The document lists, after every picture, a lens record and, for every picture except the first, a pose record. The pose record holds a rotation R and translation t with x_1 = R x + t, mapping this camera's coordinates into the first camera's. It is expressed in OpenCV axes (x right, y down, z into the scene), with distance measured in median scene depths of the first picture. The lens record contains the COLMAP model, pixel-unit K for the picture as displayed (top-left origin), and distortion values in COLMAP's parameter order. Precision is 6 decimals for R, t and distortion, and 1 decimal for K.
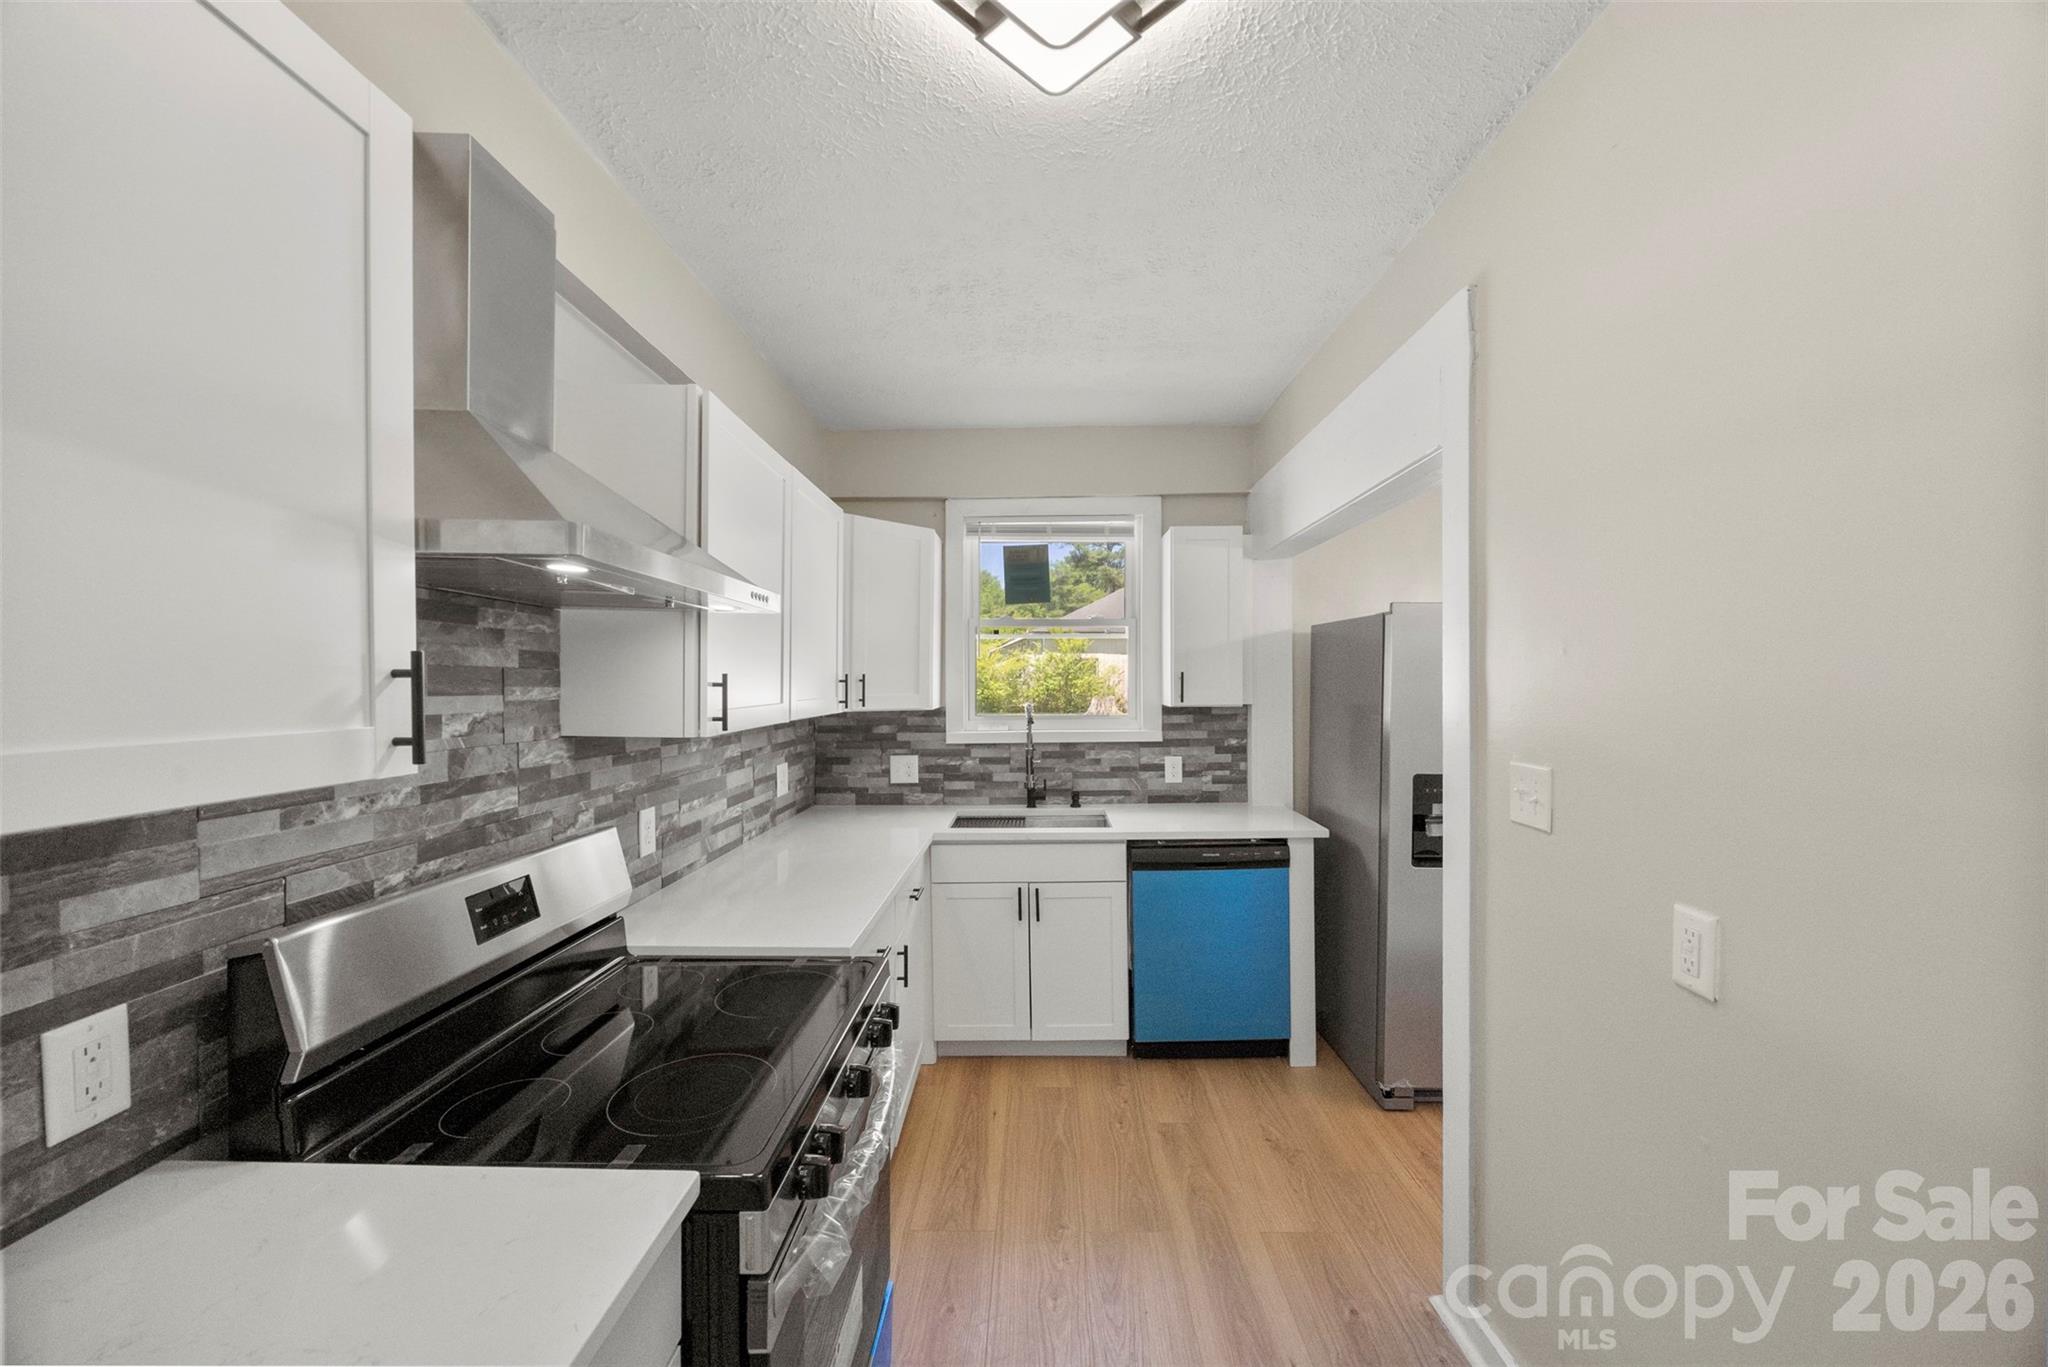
lens RADIAL K [[775.8, 0, 1022.3], [0, 775.8, 686.8], [0, 0, 1]] dist [-0.005721, 0.001403]
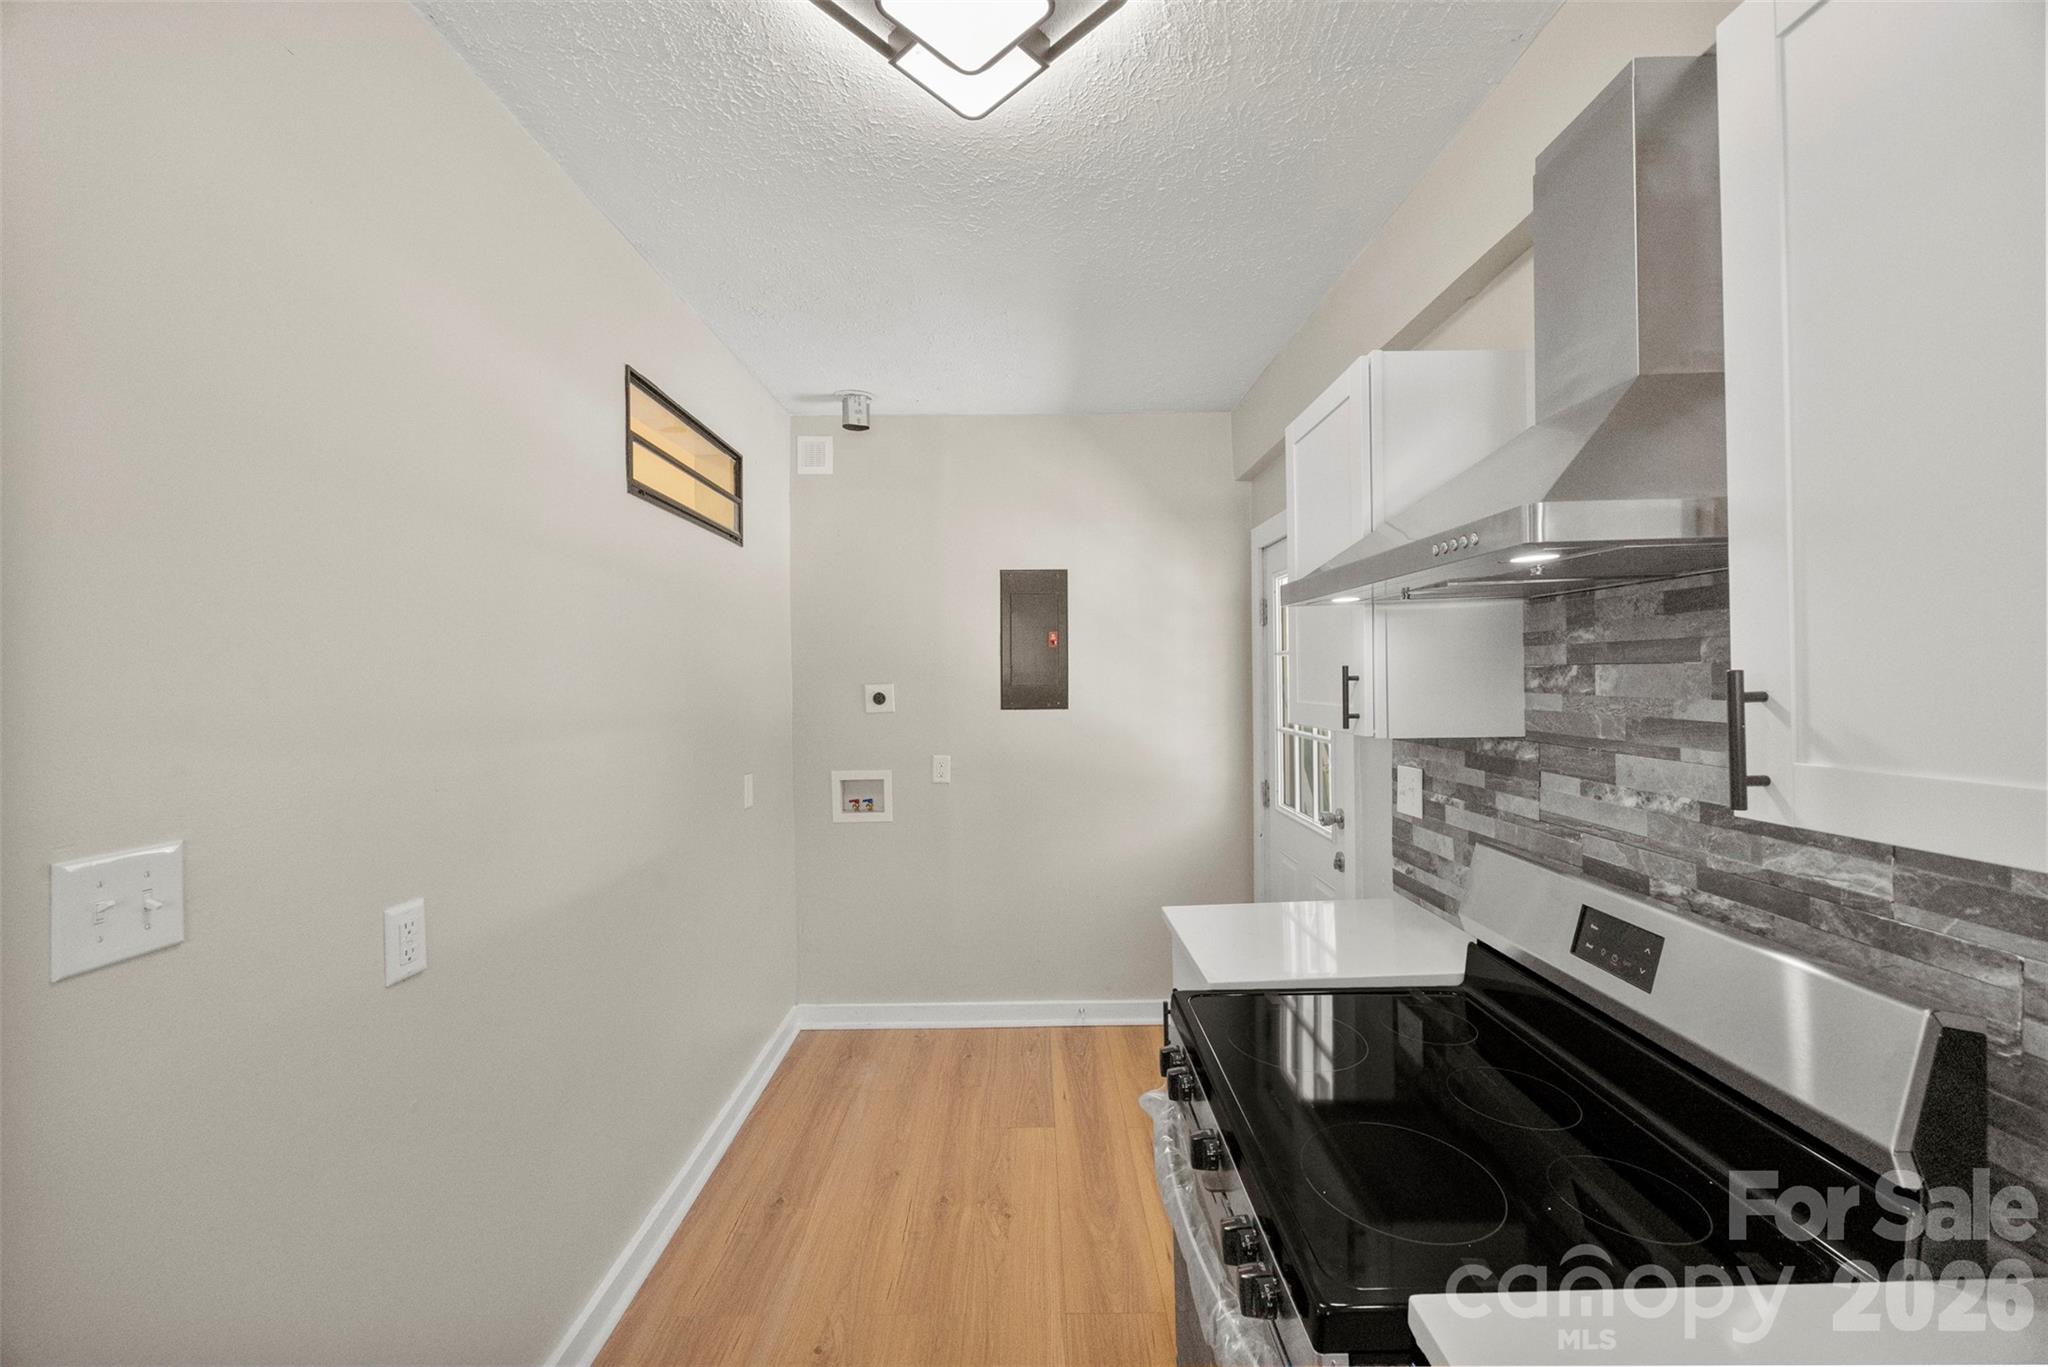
lens RADIAL K [[775.8, 0, 1022.3], [0, 775.8, 678.8], [0, 0, 1]] dist [-0.005721, 0.001403]
pose [[-0.999716, 0.013111, -0.019893, 0.002809], [0.012952, 0.999883, 0.008102, -0.024085], [0.019997, 0.007842, -0.999769, 1.625471]]
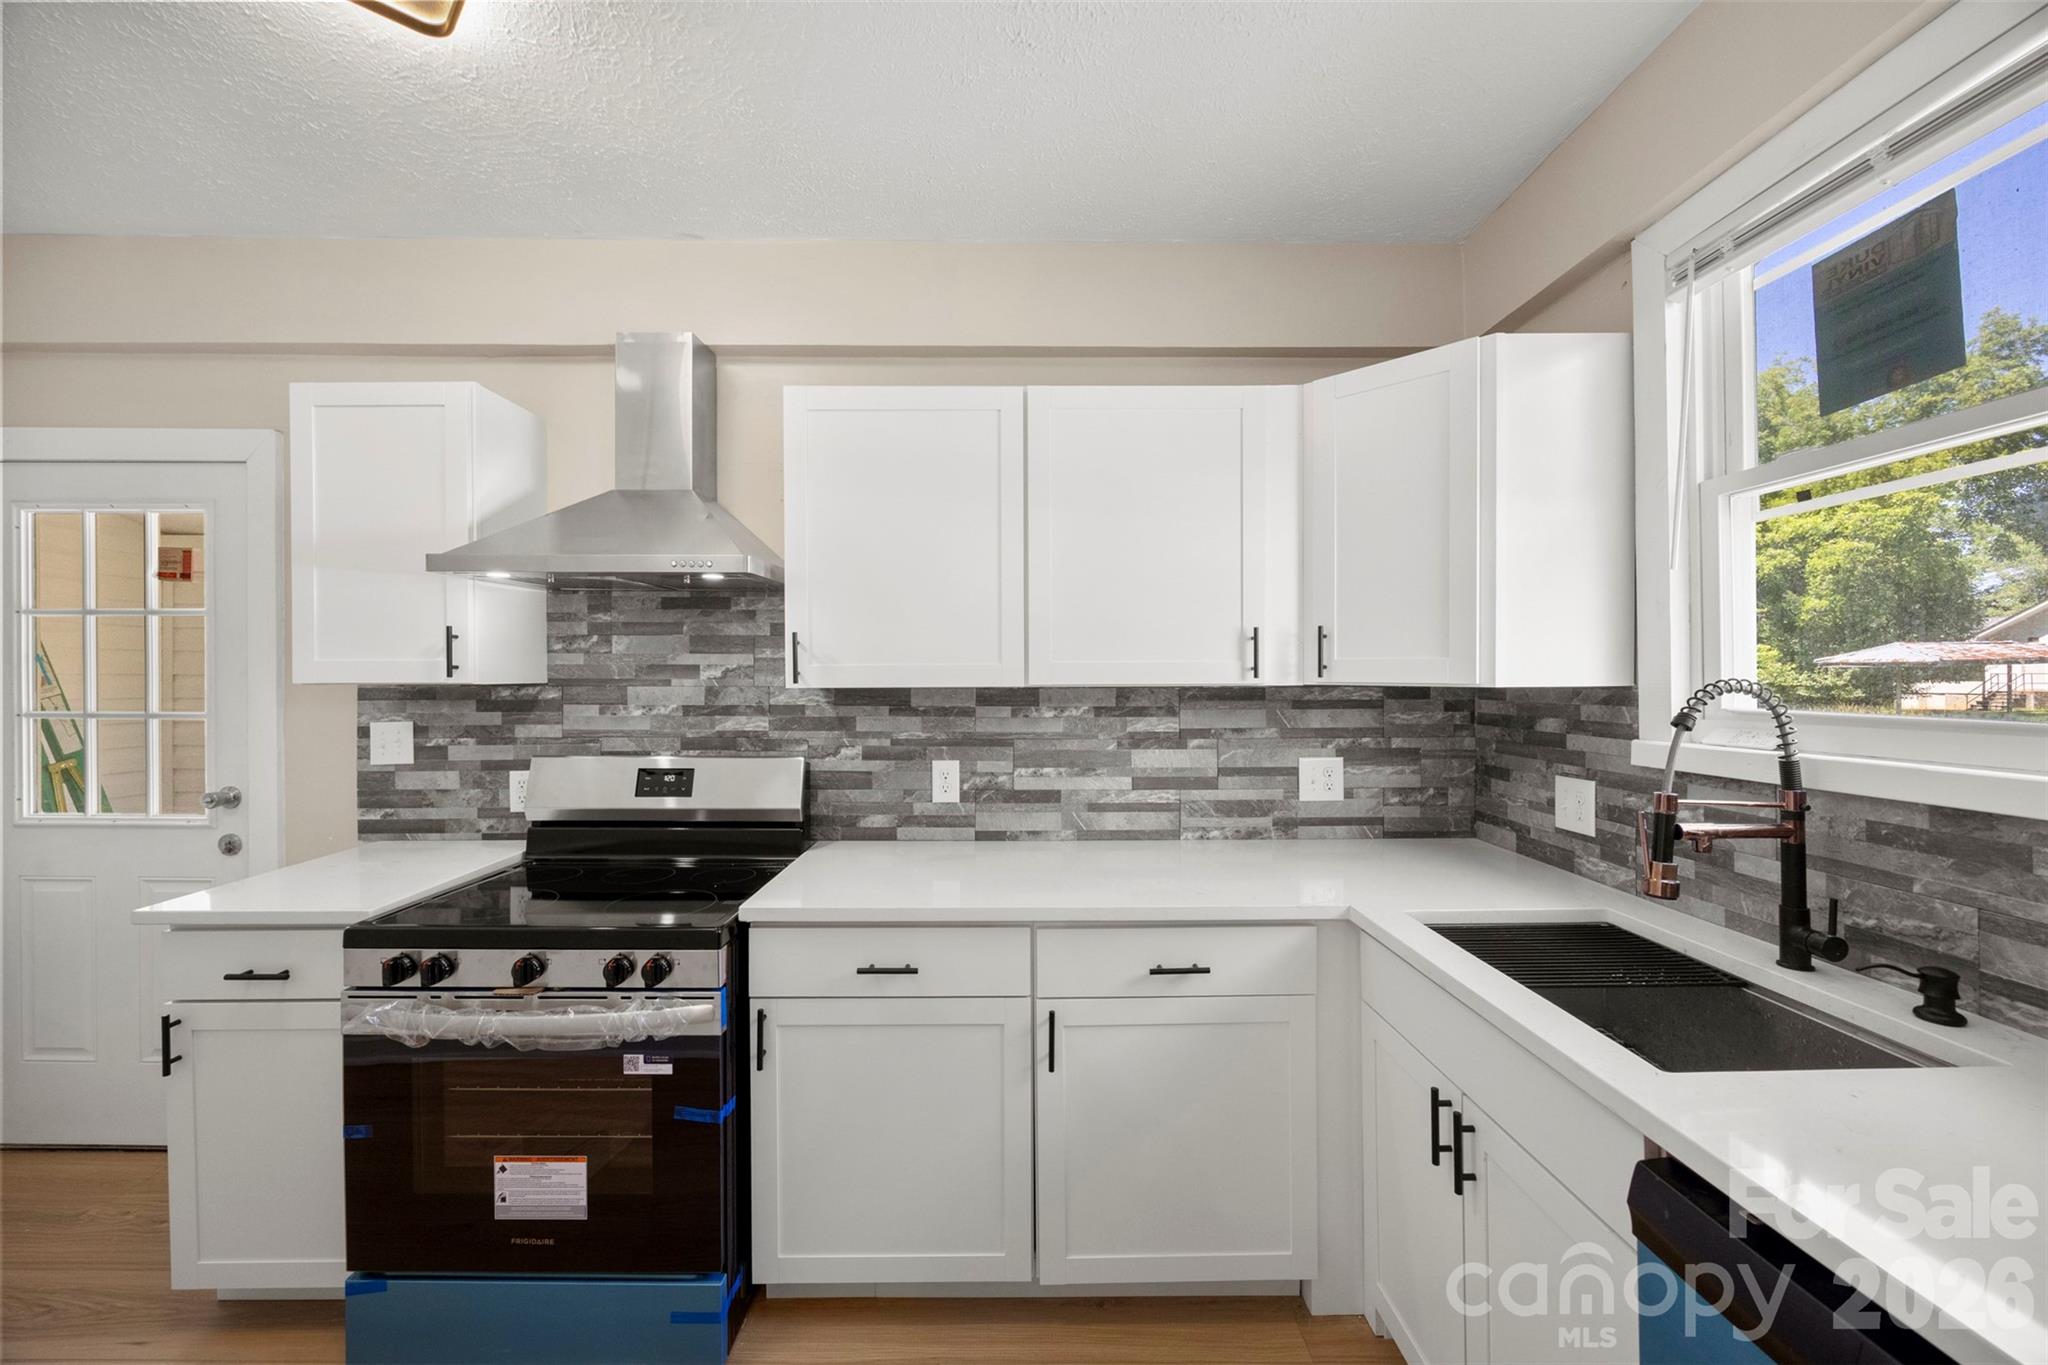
lens RADIAL K [[775.8, 0, 1021.3], [0, 775.8, 676.6], [0, 0, 1]] dist [-0.005721, 0.001403]
pose [[0.026978, 0.002693, -0.999632, 0.858091], [-0.003675, 0.999990, 0.002594, 0.049892], [0.999629, 0.003603, 0.026988, 1.498501]]
